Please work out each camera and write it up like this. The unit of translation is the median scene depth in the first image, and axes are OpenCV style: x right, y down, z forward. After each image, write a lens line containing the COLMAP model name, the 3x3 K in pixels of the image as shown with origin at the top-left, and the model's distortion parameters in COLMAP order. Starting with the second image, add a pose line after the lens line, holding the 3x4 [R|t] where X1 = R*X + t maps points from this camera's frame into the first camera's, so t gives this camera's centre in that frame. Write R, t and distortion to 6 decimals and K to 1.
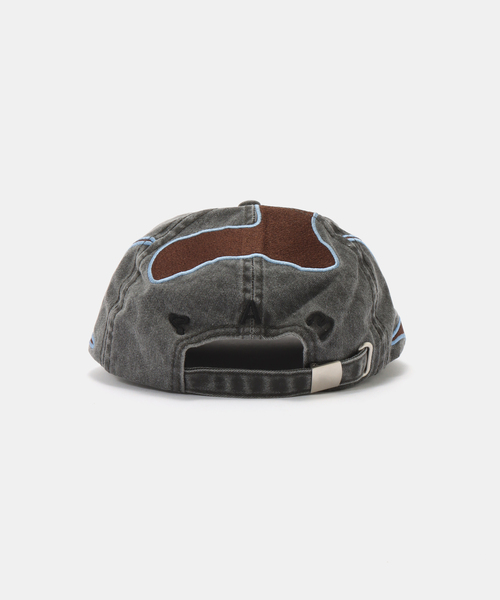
lens RADIAL K [[1268.5, 0, 250.0], [0, 1268.5, 300.7], [0, 0, 1]] dist [-0.083097, 0.000000]
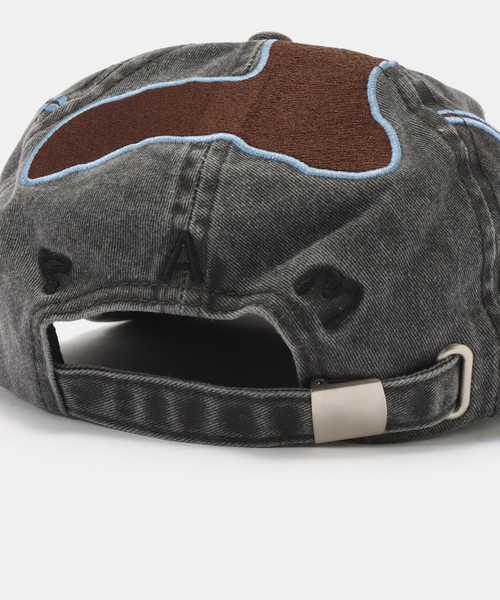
lens RADIAL K [[1689.8, 0, 250.0], [0, 1689.8, 299.5], [0, 0, 1]] dist [-0.175371, 0.000000]
pose [[0.956011, 0.077553, -0.282895, 0.195687], [-0.073192, 0.996980, 0.025968, 0.006881], [0.284054, -0.004120, 0.958799, 0.411217]]
